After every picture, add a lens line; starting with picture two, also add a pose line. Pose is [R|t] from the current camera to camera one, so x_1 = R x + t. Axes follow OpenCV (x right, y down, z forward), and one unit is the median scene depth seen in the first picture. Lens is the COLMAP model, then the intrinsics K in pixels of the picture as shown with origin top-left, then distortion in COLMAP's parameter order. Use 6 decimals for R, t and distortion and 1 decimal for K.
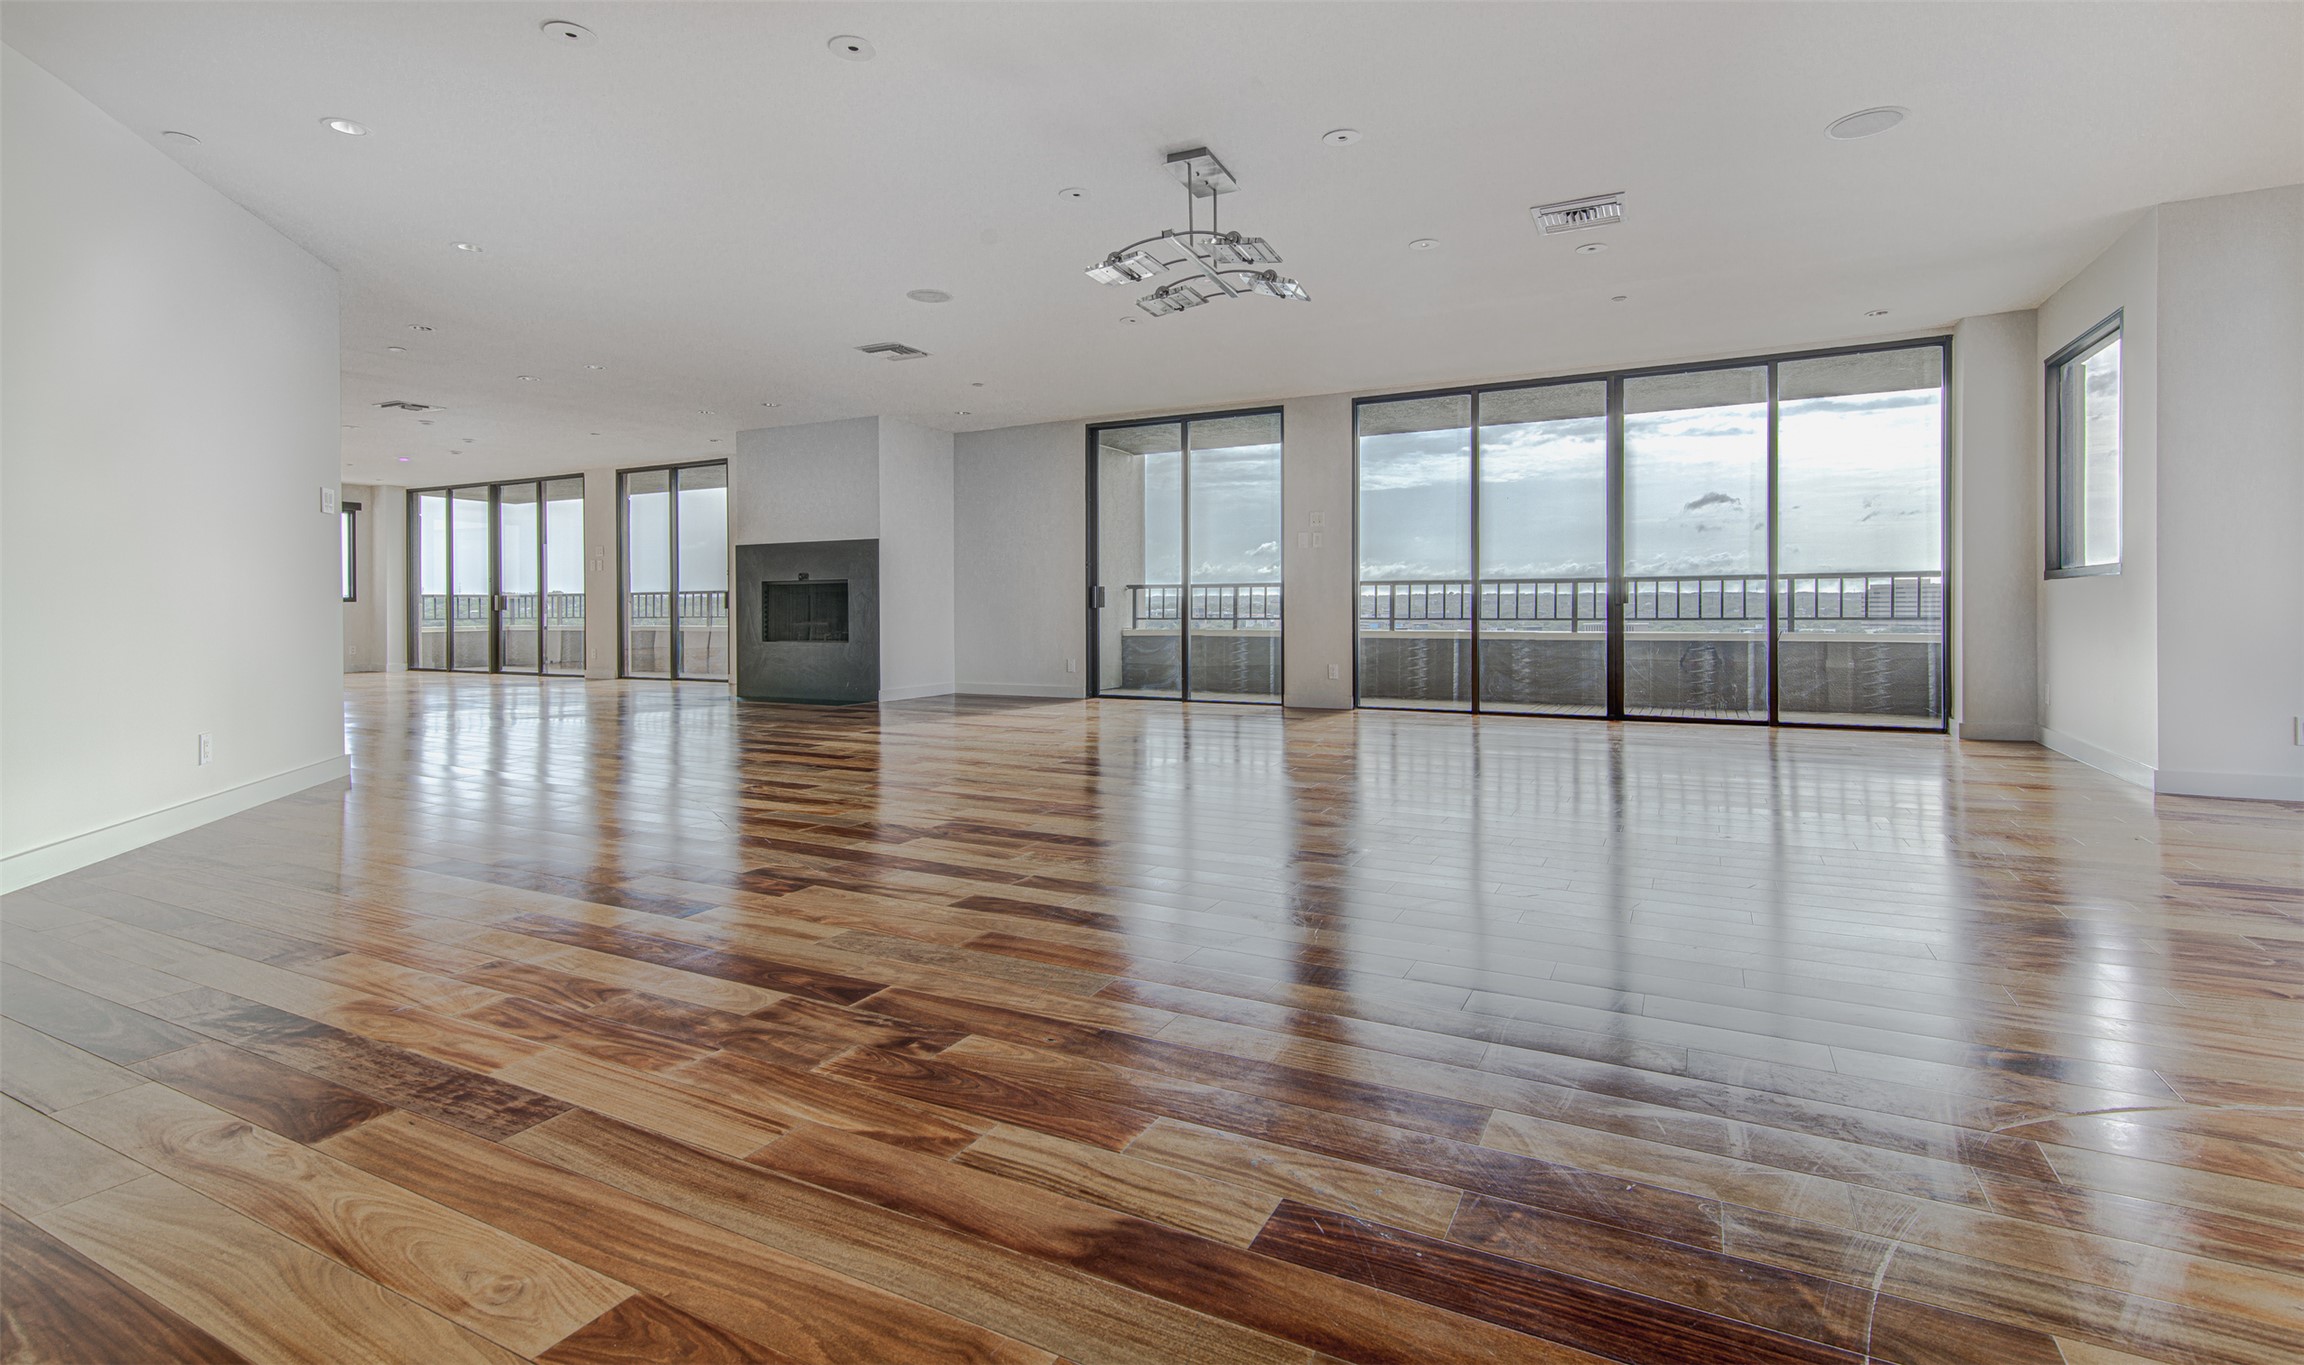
lens RADIAL K [[1262.7, 0, 1154.9], [0, 1262.7, 679.7], [0, 0, 1]] dist [0.002758, 0.000101]
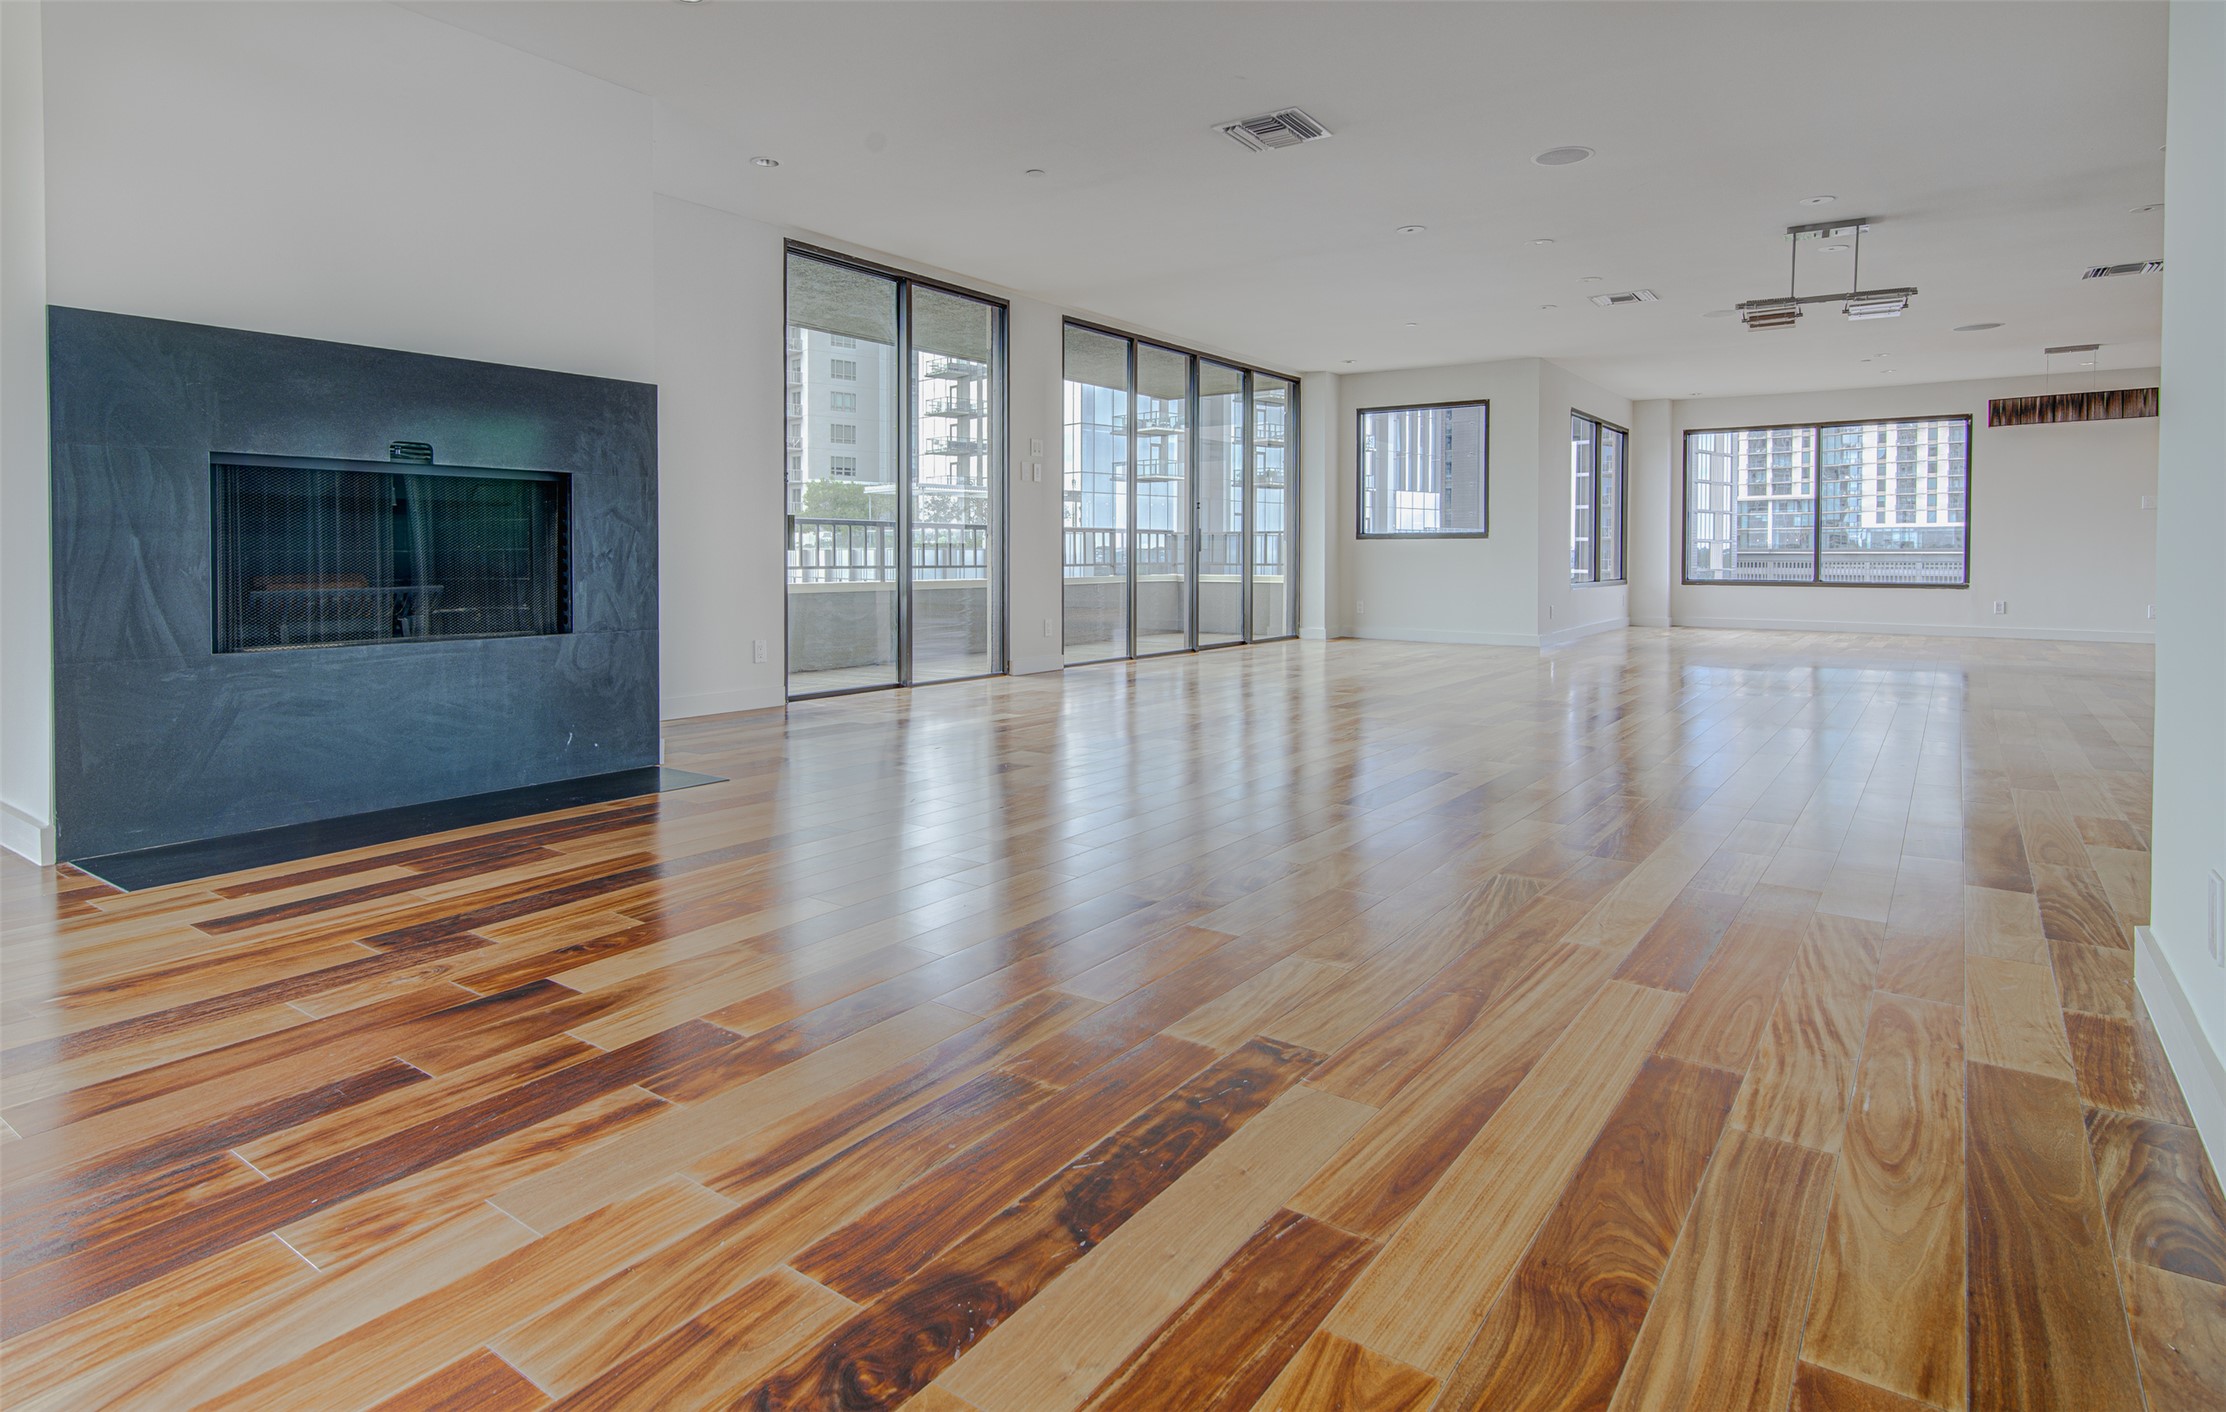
lens RADIAL K [[1165.2, 0, 1122.7], [0, 1165.2, 704.9], [0, 0, 1]] dist [-0.004436, -0.000615]
pose [[0.090497, -0.120076, 0.988631, -0.301760], [0.053458, 0.991859, 0.115575, -0.020211], [-0.994461, 0.042391, 0.096180, 0.399855]]
